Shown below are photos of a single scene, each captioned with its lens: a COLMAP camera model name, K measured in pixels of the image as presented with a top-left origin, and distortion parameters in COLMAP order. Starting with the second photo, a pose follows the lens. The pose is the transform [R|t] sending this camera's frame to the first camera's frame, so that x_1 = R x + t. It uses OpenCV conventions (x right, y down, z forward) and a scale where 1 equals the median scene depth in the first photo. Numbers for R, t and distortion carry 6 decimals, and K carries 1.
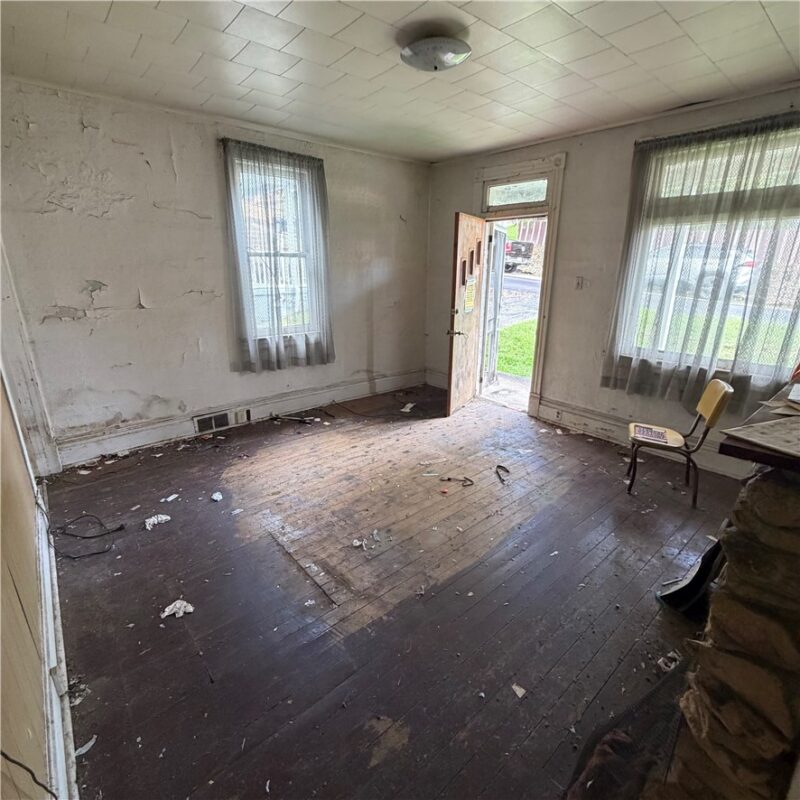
lens RADIAL K [[426.2, 0, 399.4], [0, 426.2, 400.2], [0, 0, 1]] dist [0.001543, 0.000105]
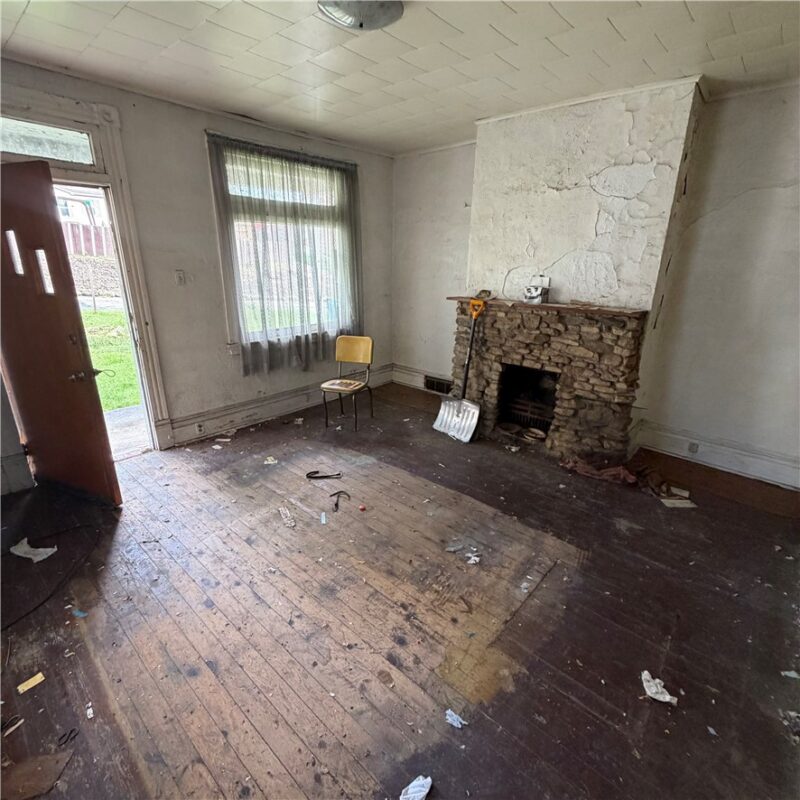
lens RADIAL K [[426.2, 0, 400.2], [0, 426.2, 400.6], [0, 0, 1]] dist [0.001543, 0.000105]
pose [[-0.140606, -0.325661, 0.934973, -0.586297], [0.286341, 0.890621, 0.353274, -0.250604], [-0.947755, 0.317394, -0.031976, 0.742264]]
